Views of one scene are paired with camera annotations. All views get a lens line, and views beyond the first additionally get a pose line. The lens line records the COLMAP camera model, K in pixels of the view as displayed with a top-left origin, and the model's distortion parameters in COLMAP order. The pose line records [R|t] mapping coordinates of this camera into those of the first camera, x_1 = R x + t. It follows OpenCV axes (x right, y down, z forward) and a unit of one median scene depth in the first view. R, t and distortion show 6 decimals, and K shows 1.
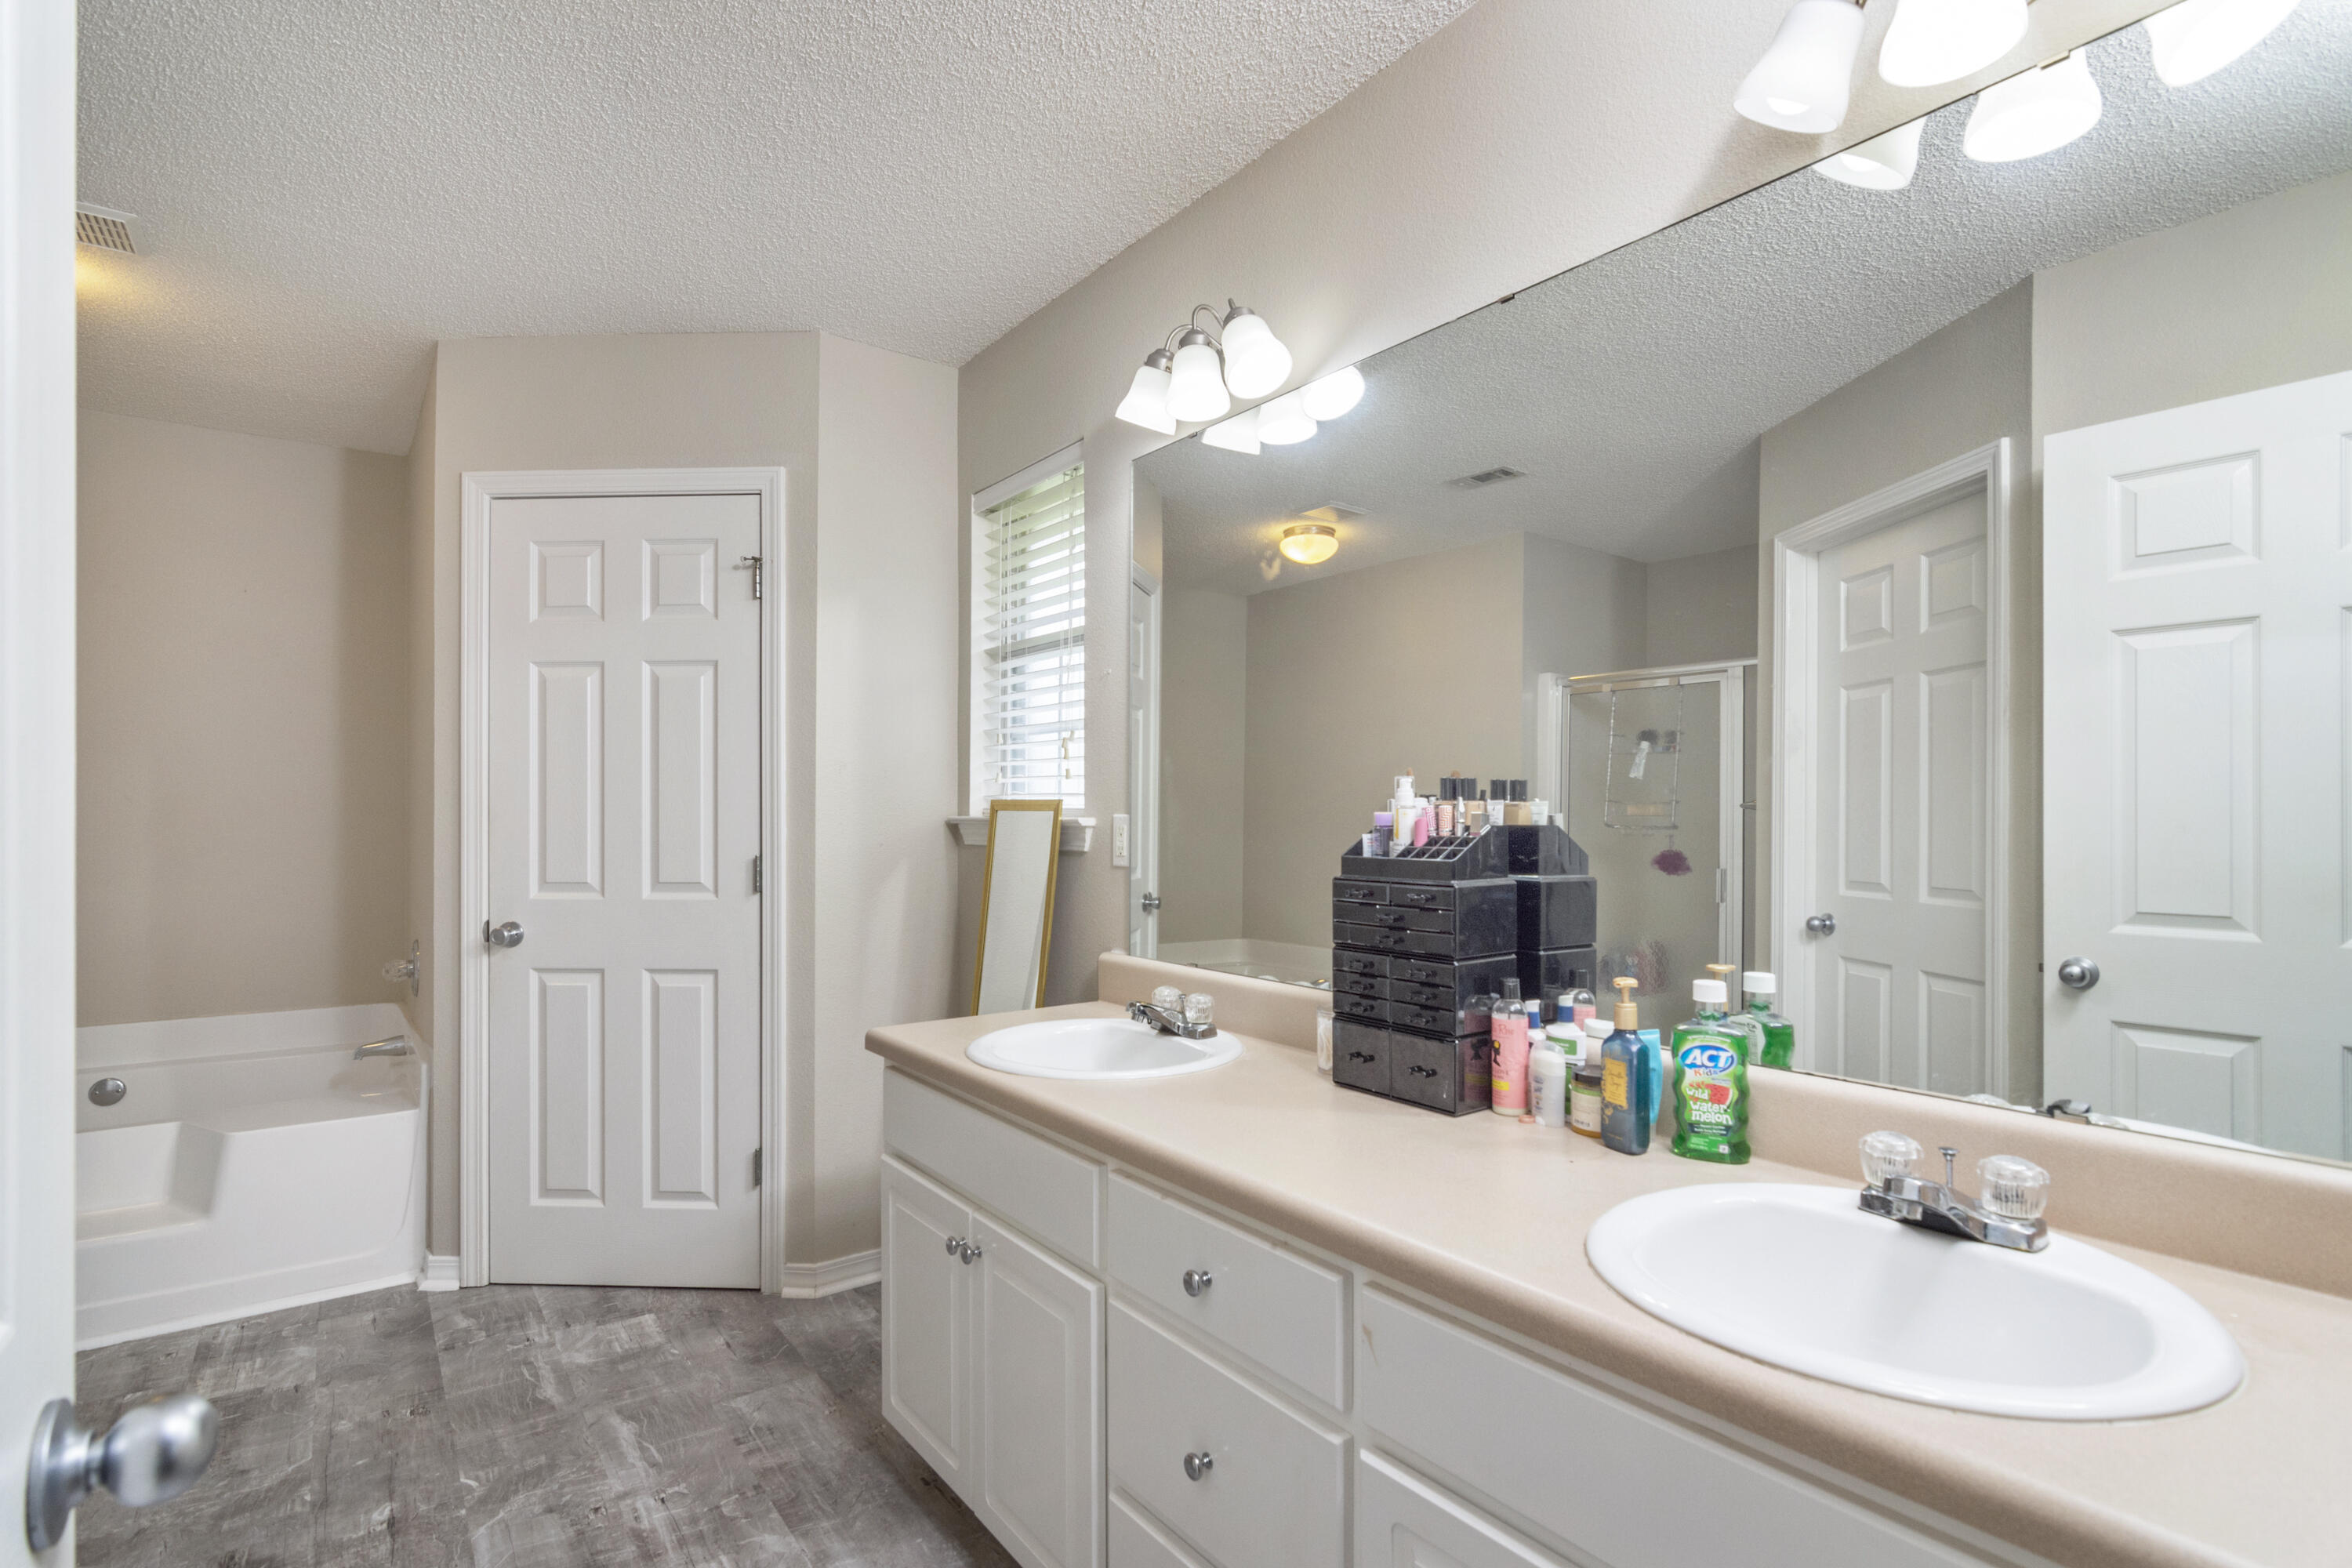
lens RADIAL K [[1128.6, 0, 1172.2], [0, 1128.6, 796.8], [0, 0, 1]] dist [-0.004186, 0.003407]
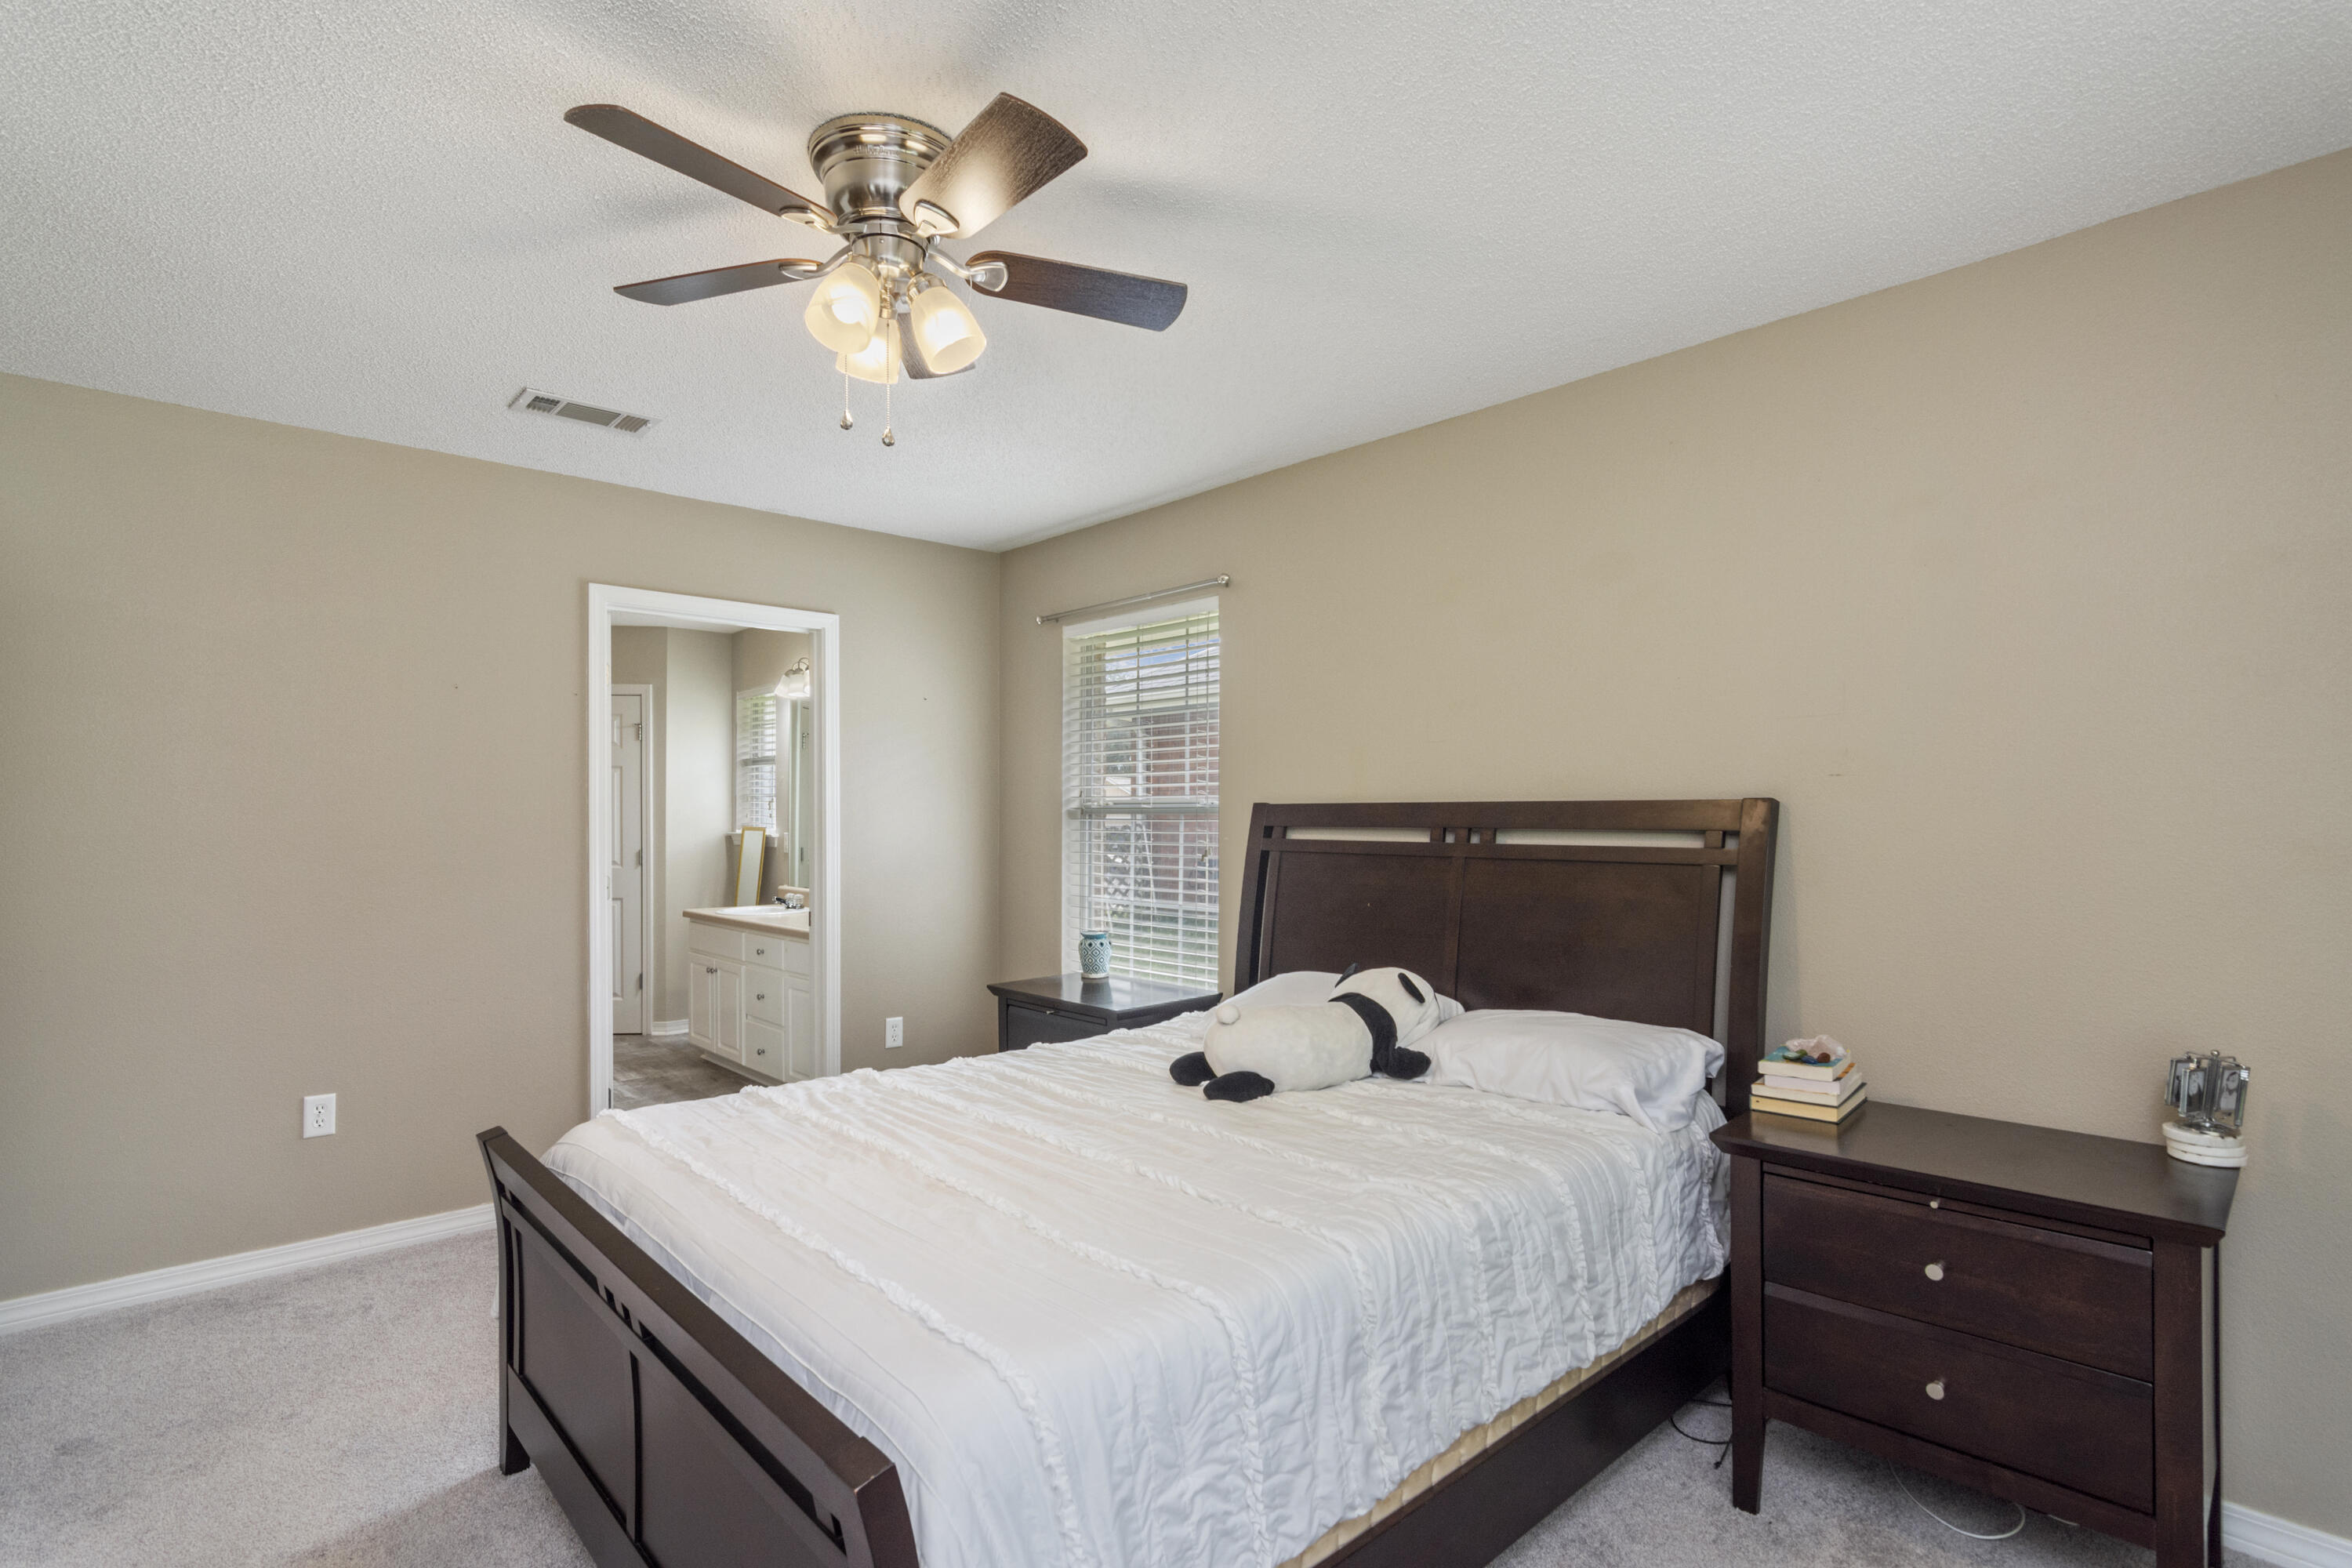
lens RADIAL K [[1128.6, 0, 1159.7], [0, 1128.6, 801.3], [0, 0, 1]] dist [-0.004186, 0.003407]
pose [[0.995310, -0.002172, 0.096716, 0.490315], [0.002261, 0.999997, -0.000813, -0.046400], [-0.096714, 0.001028, 0.995312, -1.466471]]
